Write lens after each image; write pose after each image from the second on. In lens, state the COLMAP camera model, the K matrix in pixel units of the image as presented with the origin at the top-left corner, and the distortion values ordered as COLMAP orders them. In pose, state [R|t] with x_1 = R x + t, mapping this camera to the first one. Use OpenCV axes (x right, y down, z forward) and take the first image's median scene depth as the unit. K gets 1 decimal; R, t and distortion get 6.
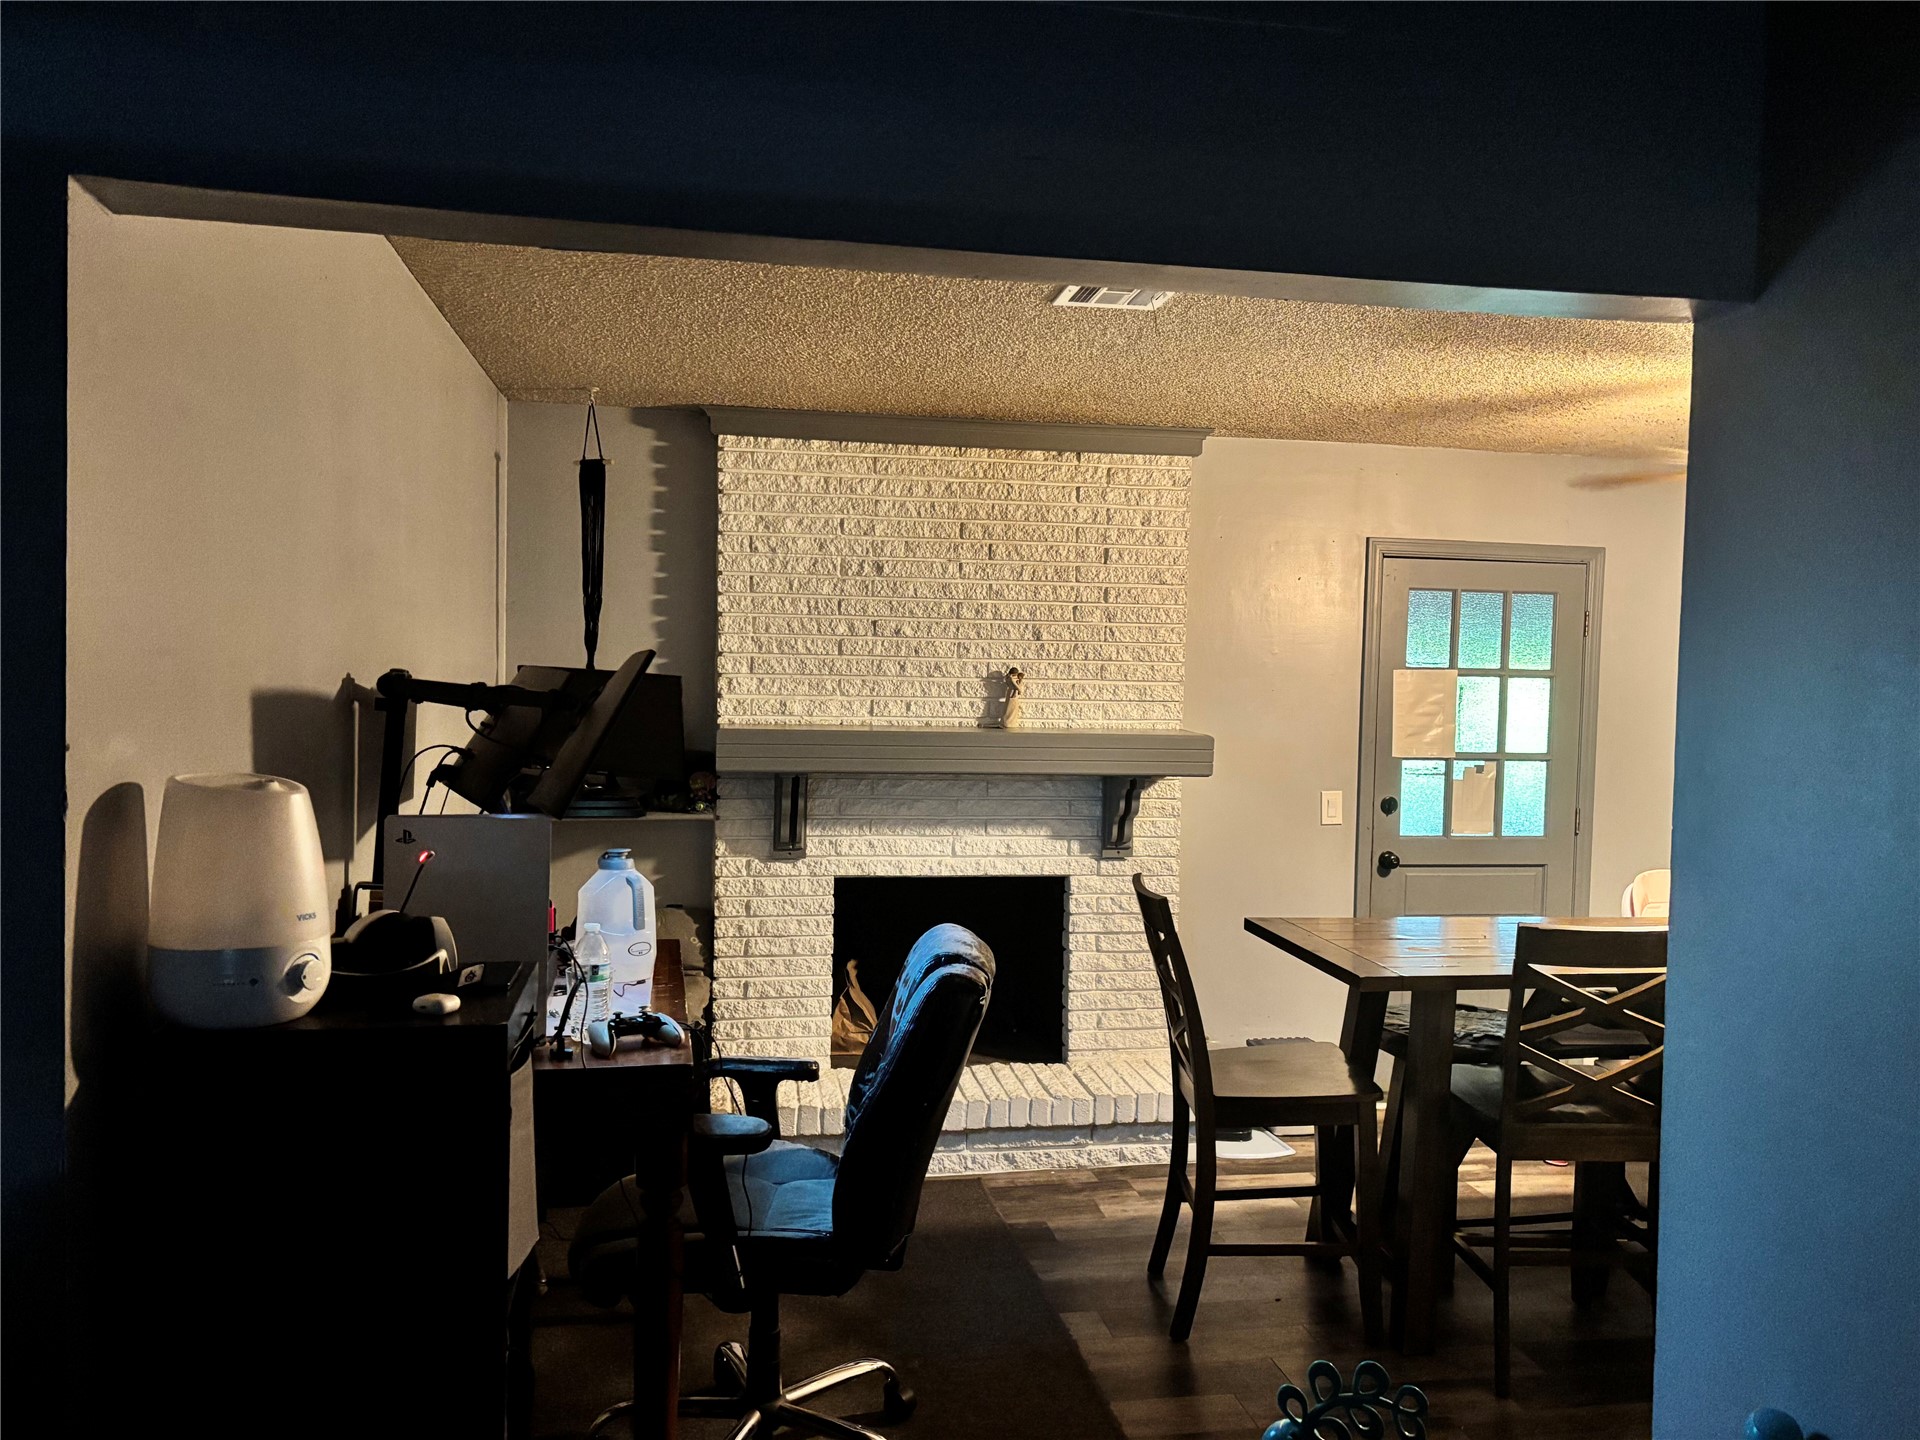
lens RADIAL K [[1502.0, 0, 966.3], [0, 1502.0, 721.8], [0, 0, 1]] dist [0.034827, -0.020091]
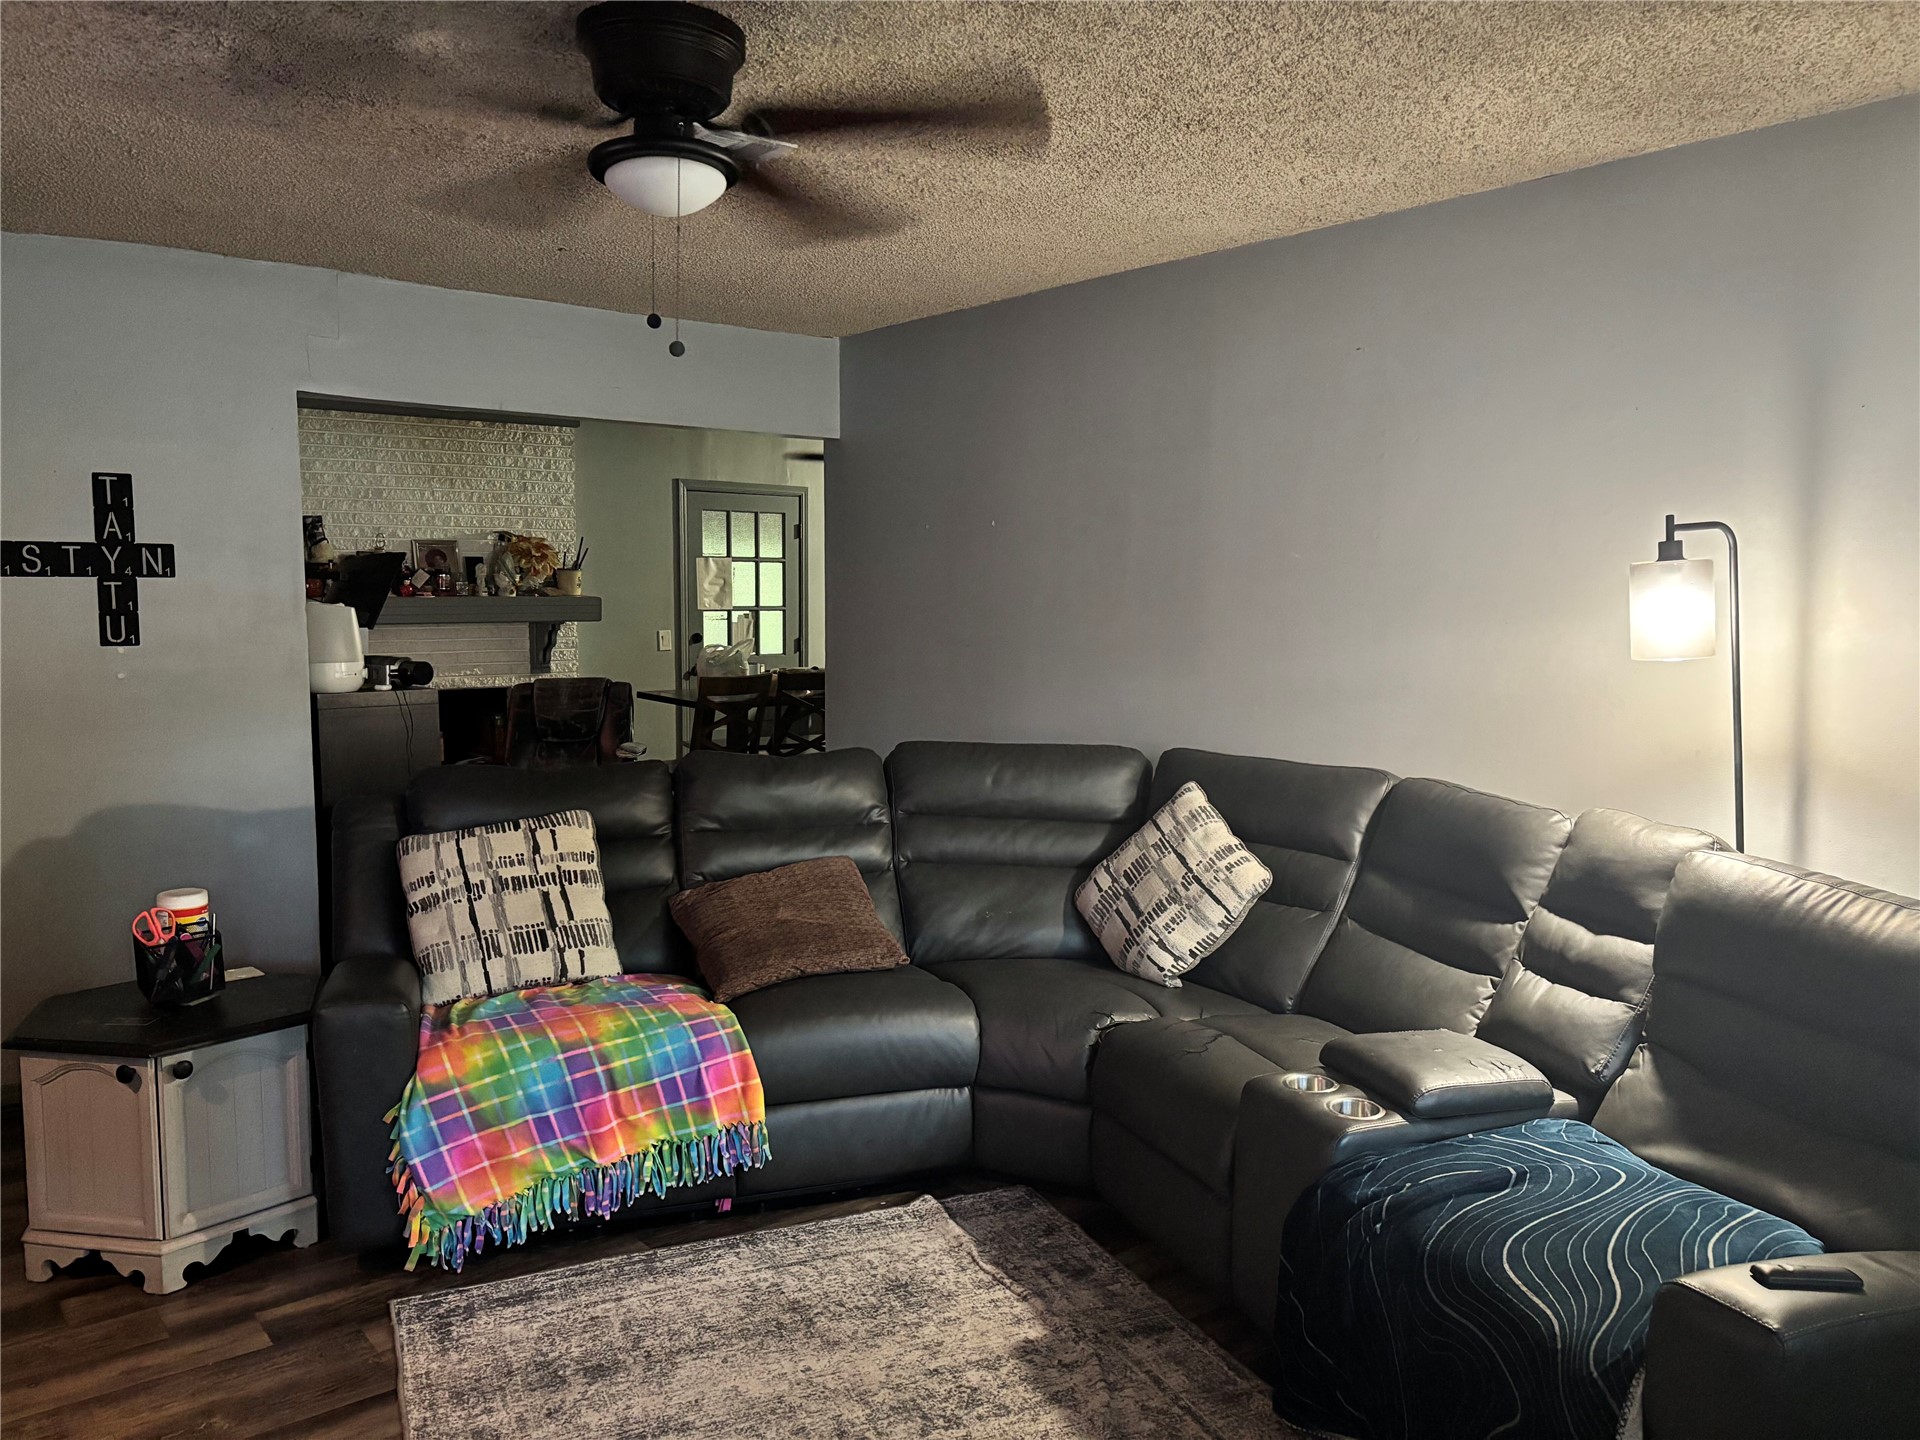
lens RADIAL K [[1502.0, 0, 963.0], [0, 1502.0, 716.4], [0, 0, 1]] dist [0.034827, -0.020091]
pose [[0.877947, -0.062005, 0.474726, -0.262671], [0.045058, 0.997878, 0.047006, 0.076531], [-0.476633, -0.019879, 0.878878, -0.623276]]
